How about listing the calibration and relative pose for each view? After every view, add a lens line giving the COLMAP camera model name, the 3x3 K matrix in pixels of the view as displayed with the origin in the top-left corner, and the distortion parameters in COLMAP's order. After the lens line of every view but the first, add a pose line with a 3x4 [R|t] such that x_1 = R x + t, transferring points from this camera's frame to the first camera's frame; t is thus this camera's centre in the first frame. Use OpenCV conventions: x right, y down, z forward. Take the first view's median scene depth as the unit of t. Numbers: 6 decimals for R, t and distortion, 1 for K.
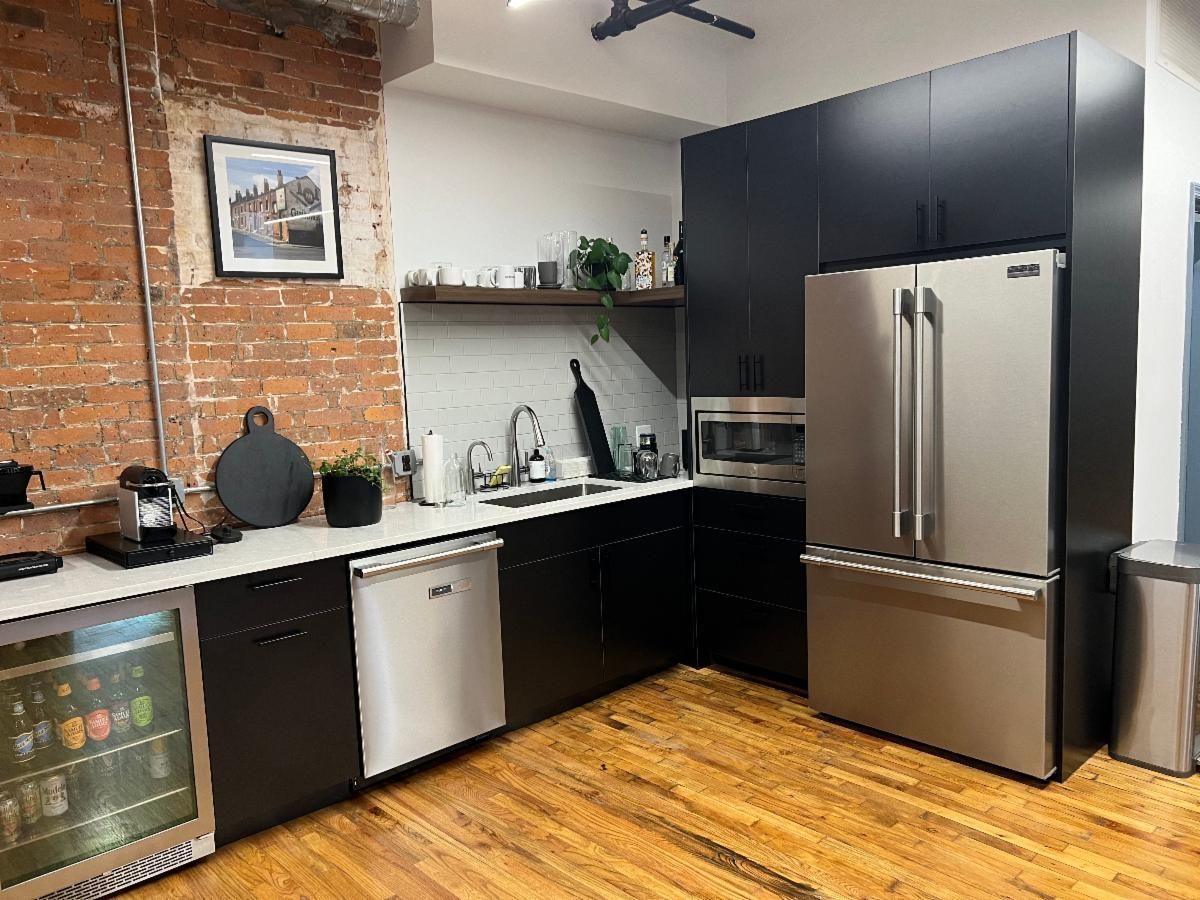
lens RADIAL K [[898.3, 0, 605.2], [0, 898.3, 458.8], [0, 0, 1]] dist [0.032310, -0.035058]
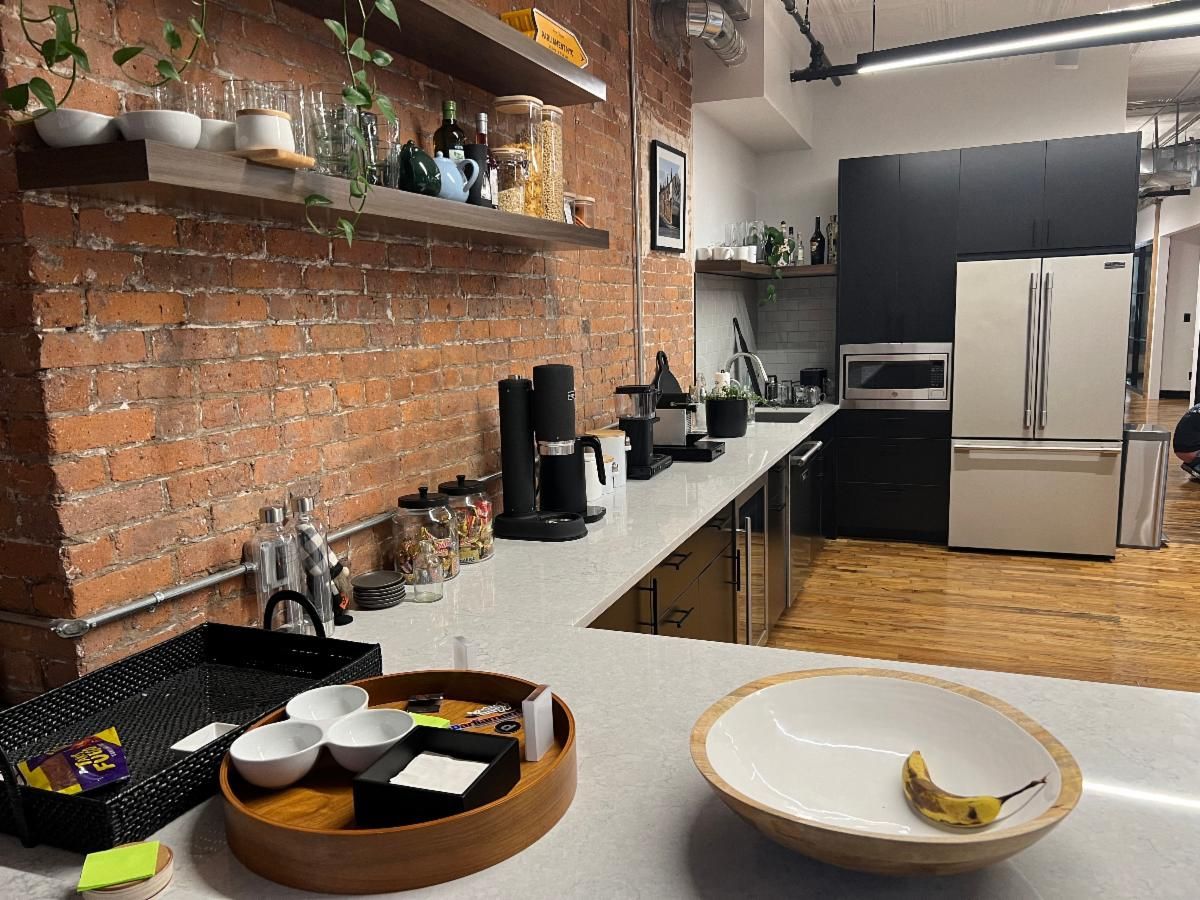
lens RADIAL K [[898.3, 0, 605.2], [0, 898.3, 458.8], [0, 0, 1]] dist [0.032310, -0.035058]
pose [[0.903664, -0.057688, 0.424338, -1.021817], [0.044637, 0.998176, 0.040640, 0.043680], [-0.425909, -0.017784, 0.904591, -0.147773]]
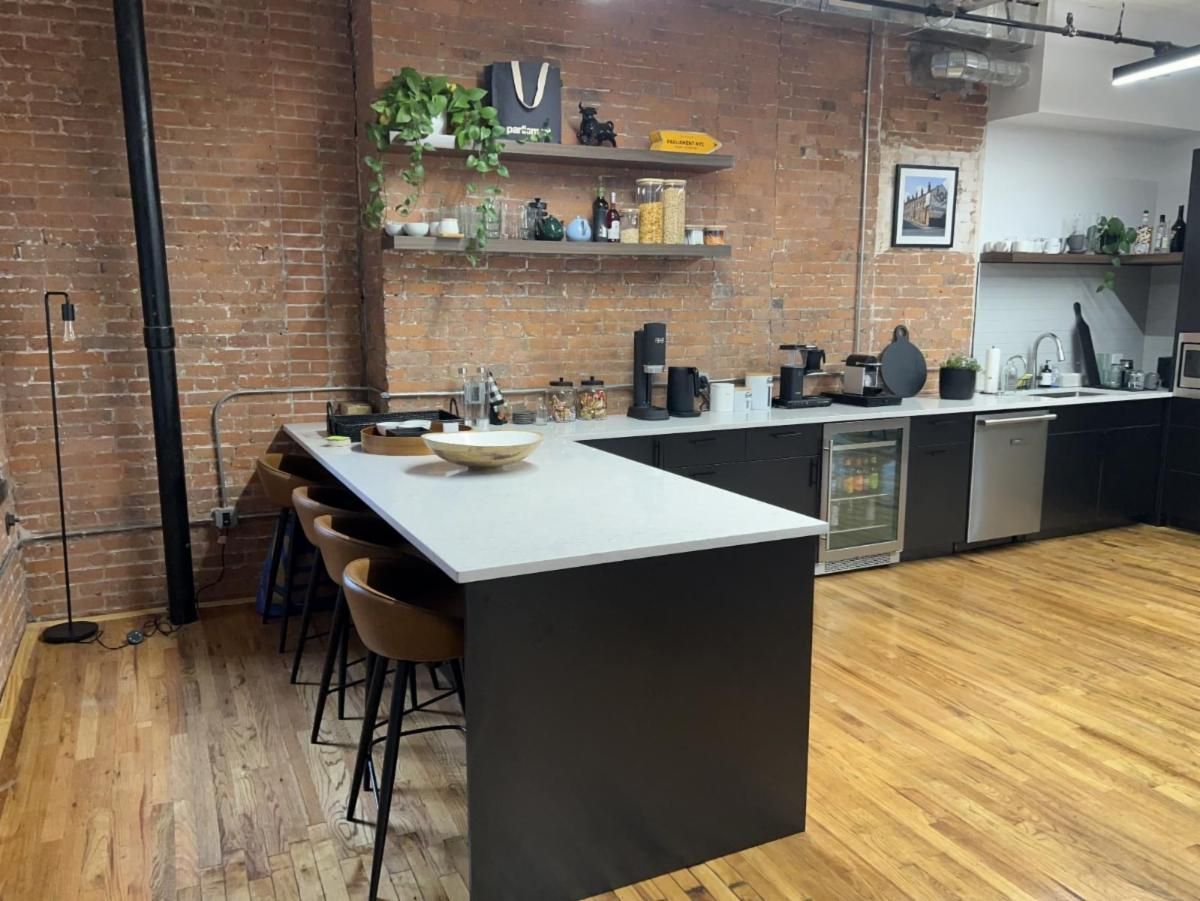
lens RADIAL K [[926.4, 0, 604.3], [0, 926.4, 457.5], [0, 0, 1]] dist [0.025005, -0.002364]
pose [[0.952850, 0.085637, -0.291107, -0.387436], [-0.068327, 0.995265, 0.069134, 0.105112], [0.295649, -0.045983, 0.954189, -0.823038]]
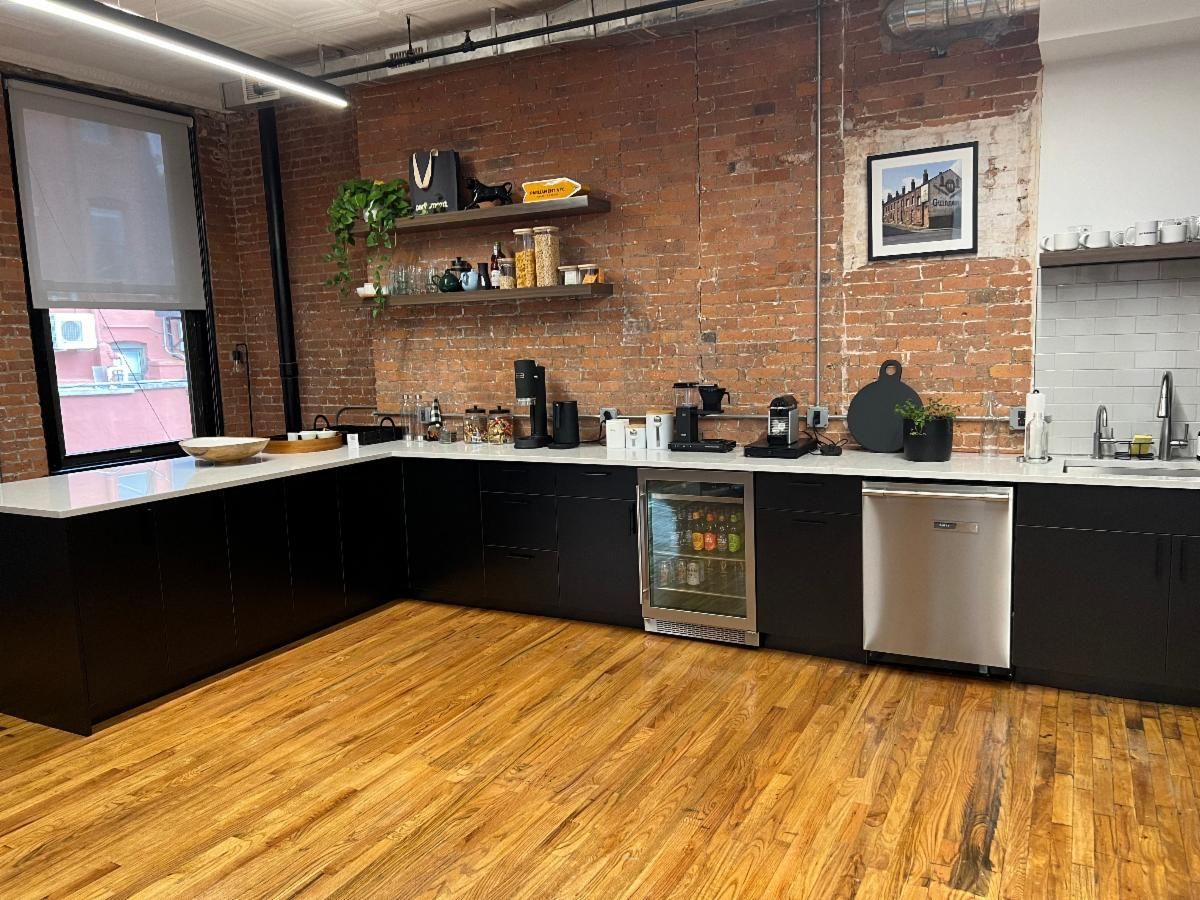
lens RADIAL K [[903.0, 0, 602.0], [0, 903.0, 461.8], [0, 0, 1]] dist [0.043612, -0.045678]
pose [[0.322281, 0.153572, -0.934104, 0.724344], [-0.089328, 0.987284, 0.131496, -0.047483], [0.942420, 0.041064, 0.331901, 0.180599]]
